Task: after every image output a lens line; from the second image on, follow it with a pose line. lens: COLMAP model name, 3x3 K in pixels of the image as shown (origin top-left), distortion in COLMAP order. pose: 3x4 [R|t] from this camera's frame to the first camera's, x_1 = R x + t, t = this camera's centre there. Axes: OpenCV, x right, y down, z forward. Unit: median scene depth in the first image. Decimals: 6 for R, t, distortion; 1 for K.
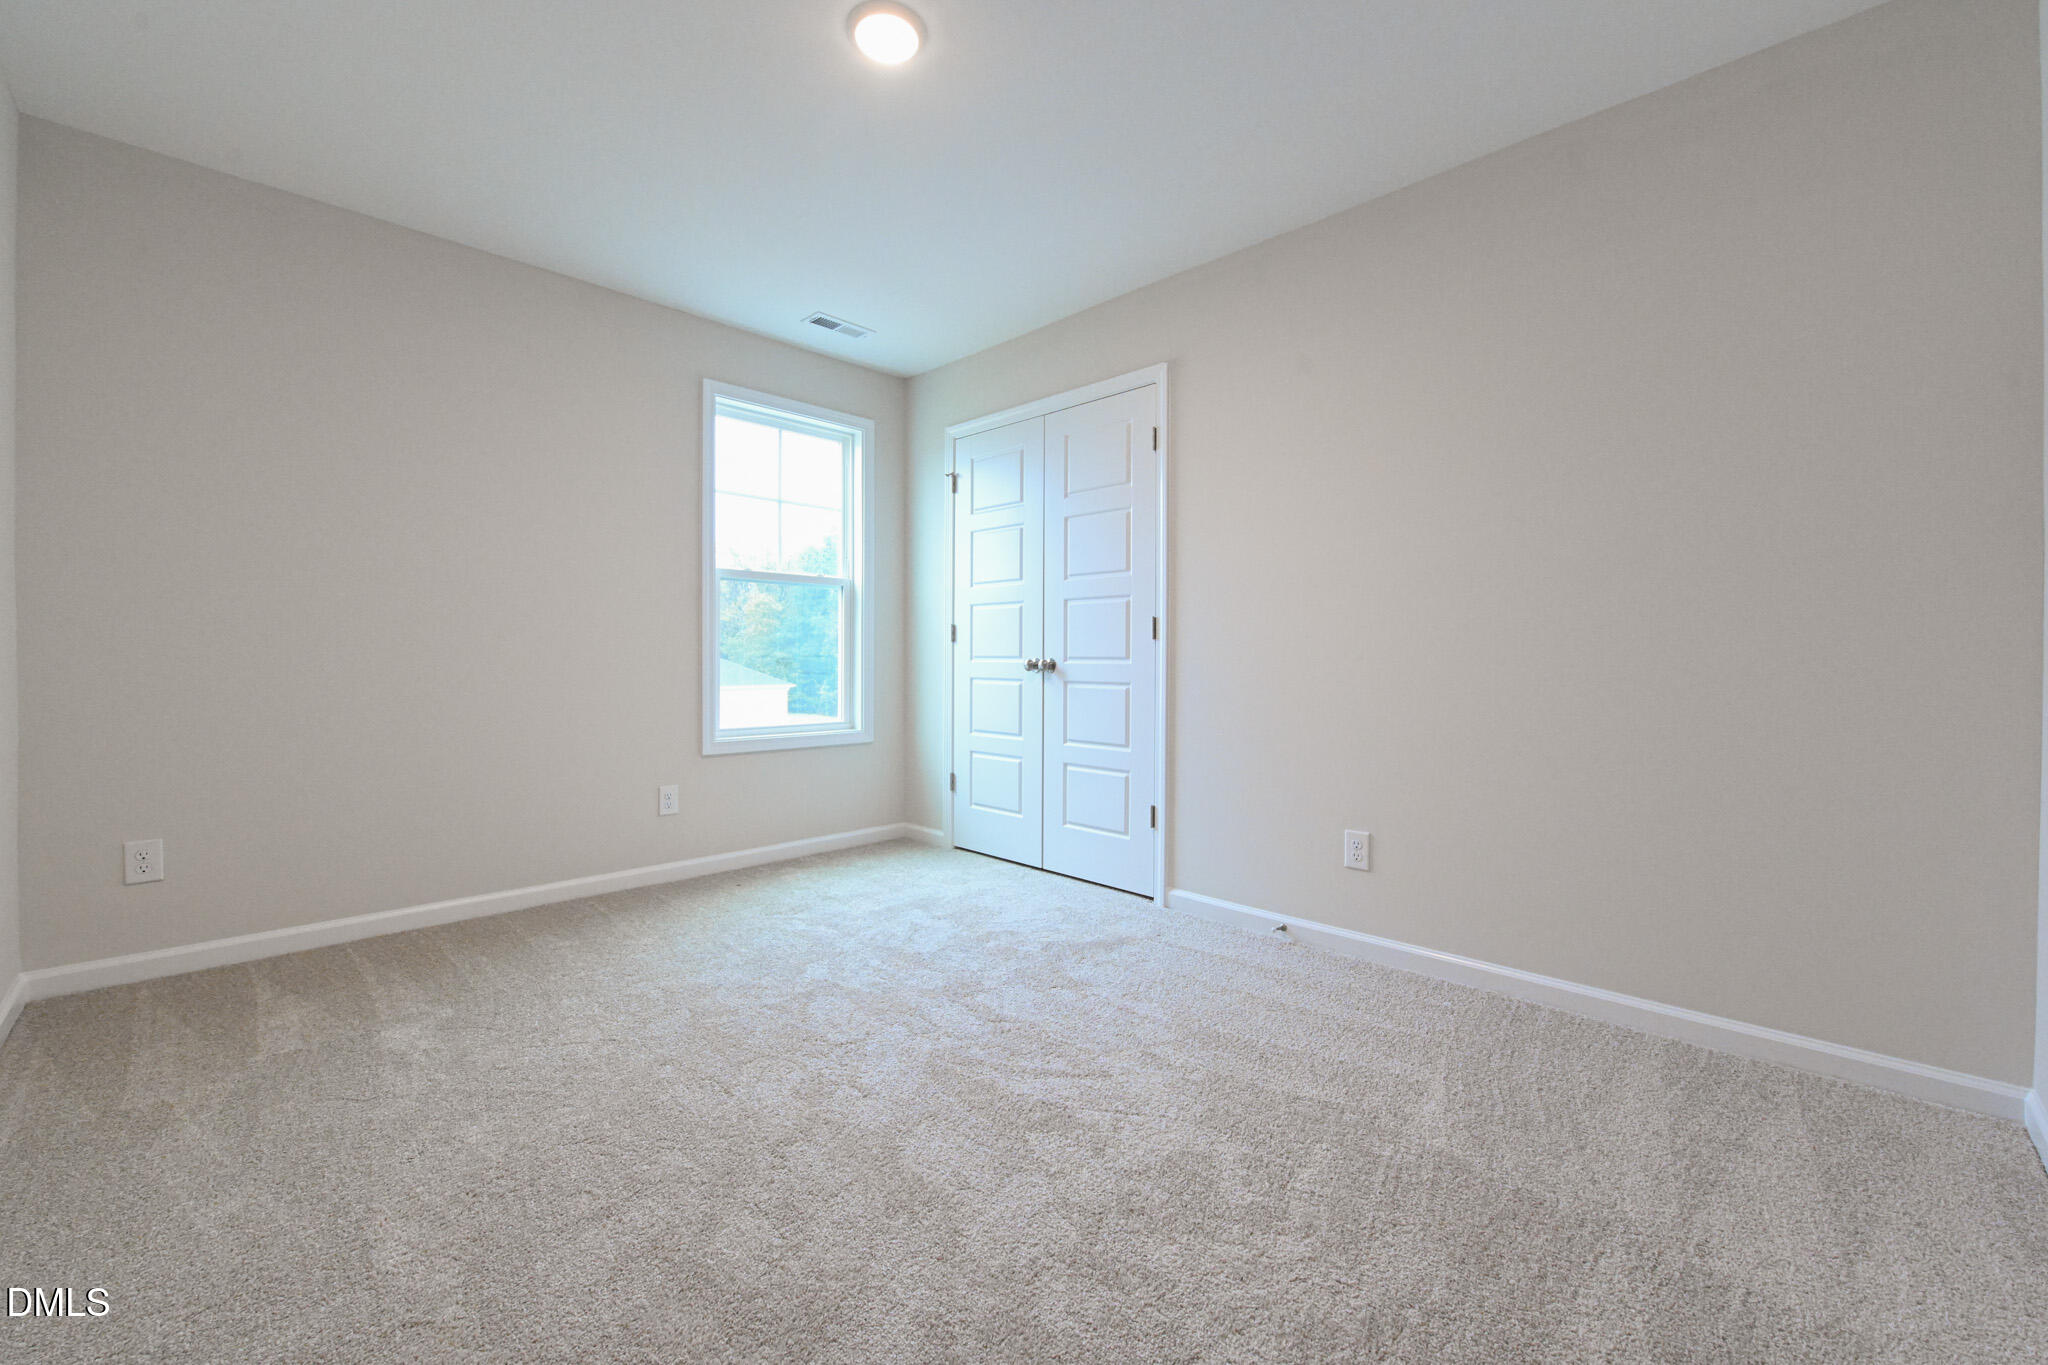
lens RADIAL K [[804.1, 0, 1028.1], [0, 804.1, 671.8], [0, 0, 1]] dist [-0.013268, -0.000156]
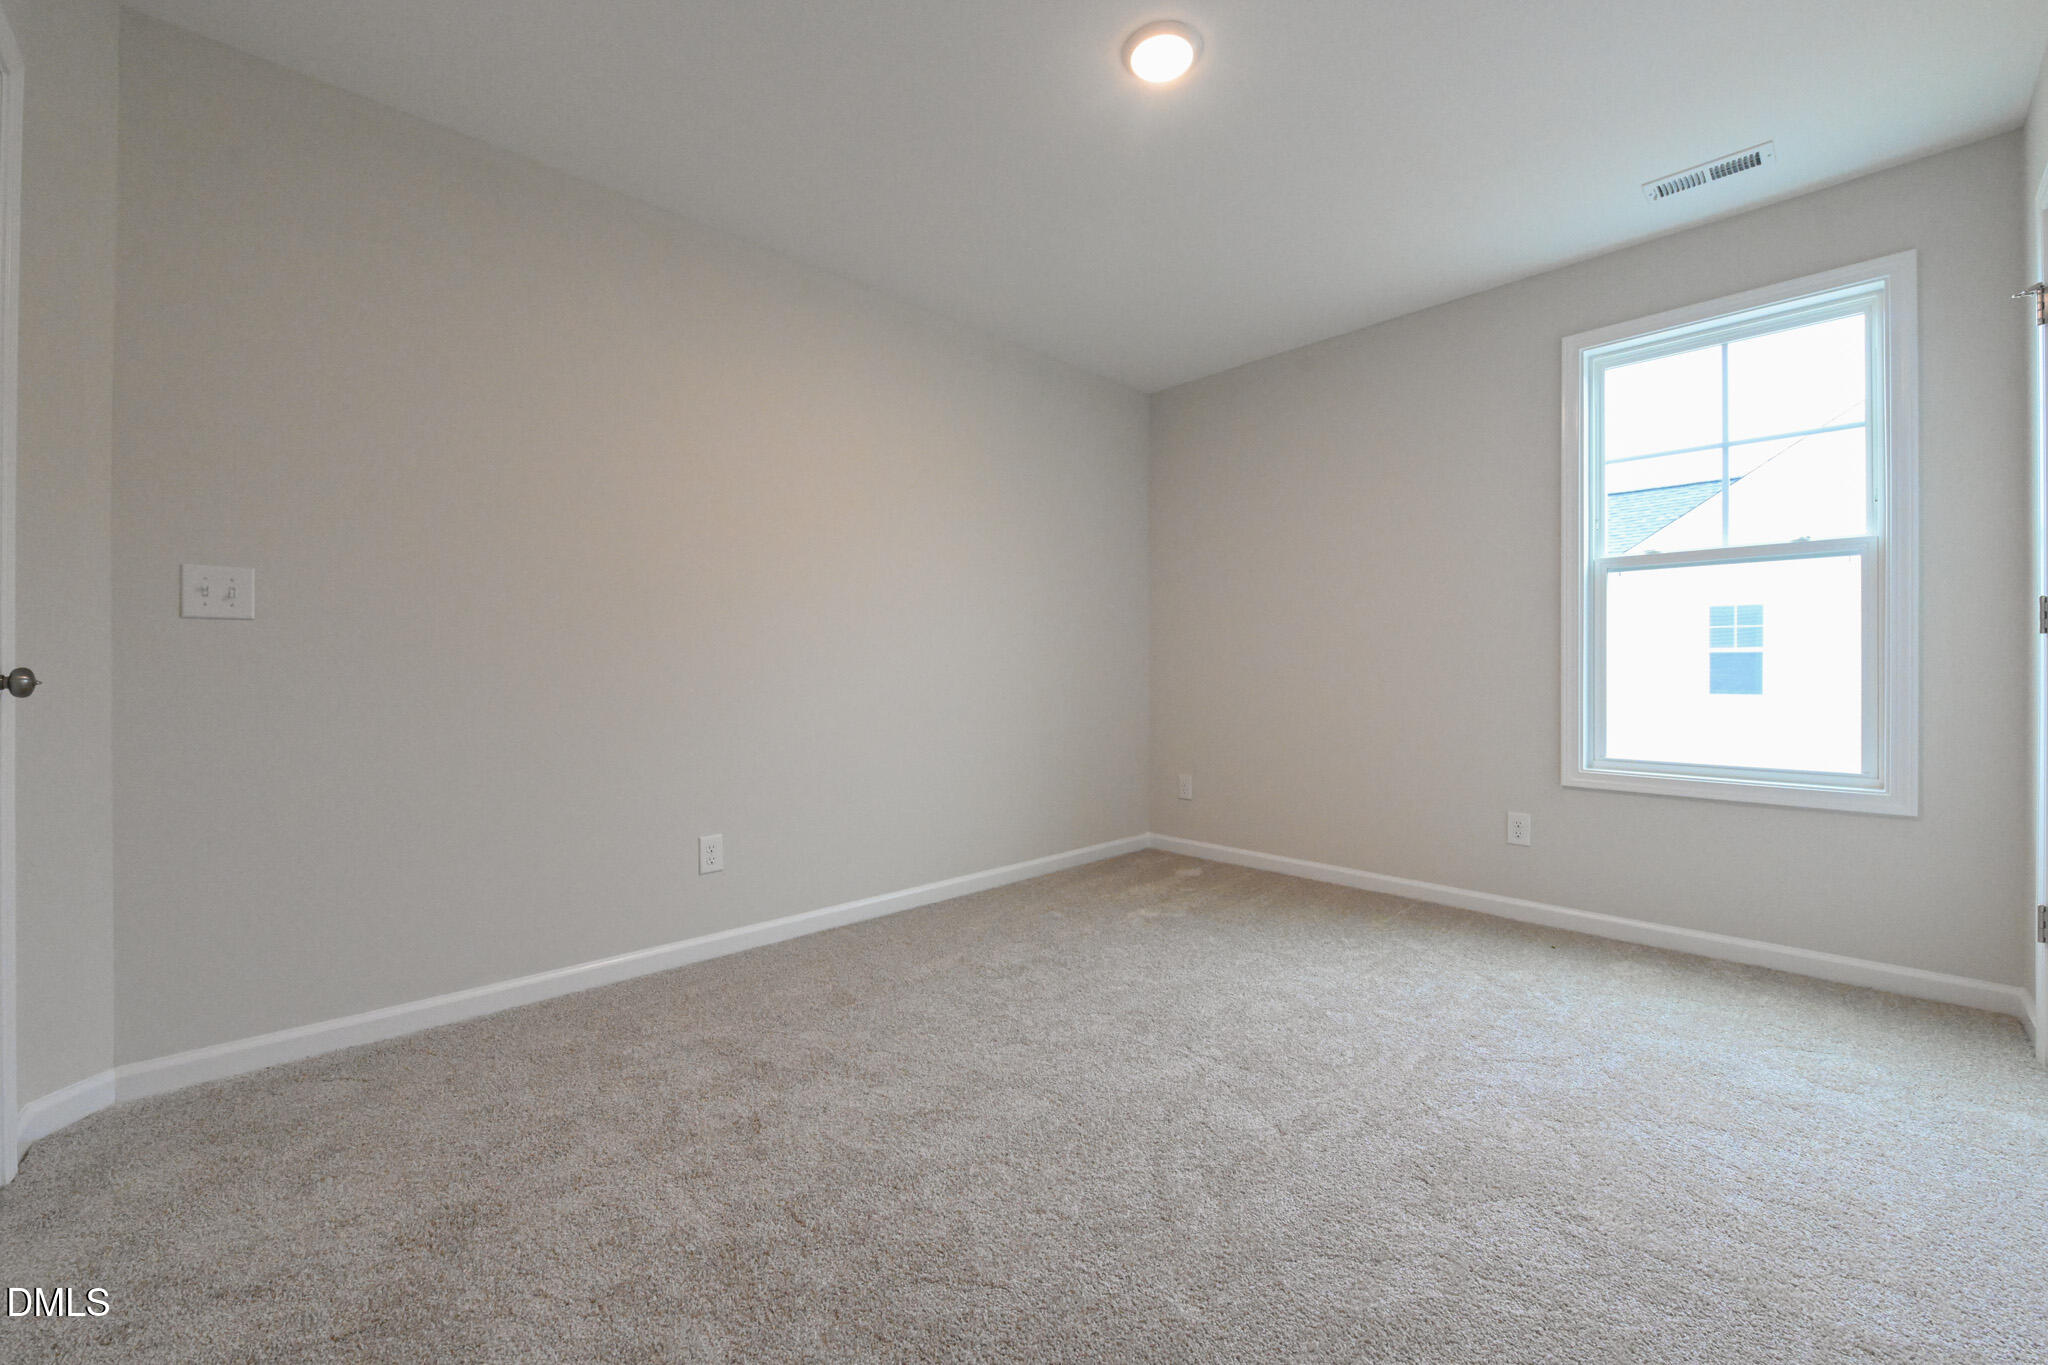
lens RADIAL K [[804.1, 0, 1028.1], [0, 804.1, 671.8], [0, 0, 1]] dist [-0.013268, -0.000156]
pose [[-0.029213, -0.002438, -0.999570, 0.457806], [-0.014397, 0.999894, -0.002018, -0.005304], [0.999470, 0.014332, -0.029245, 0.473331]]
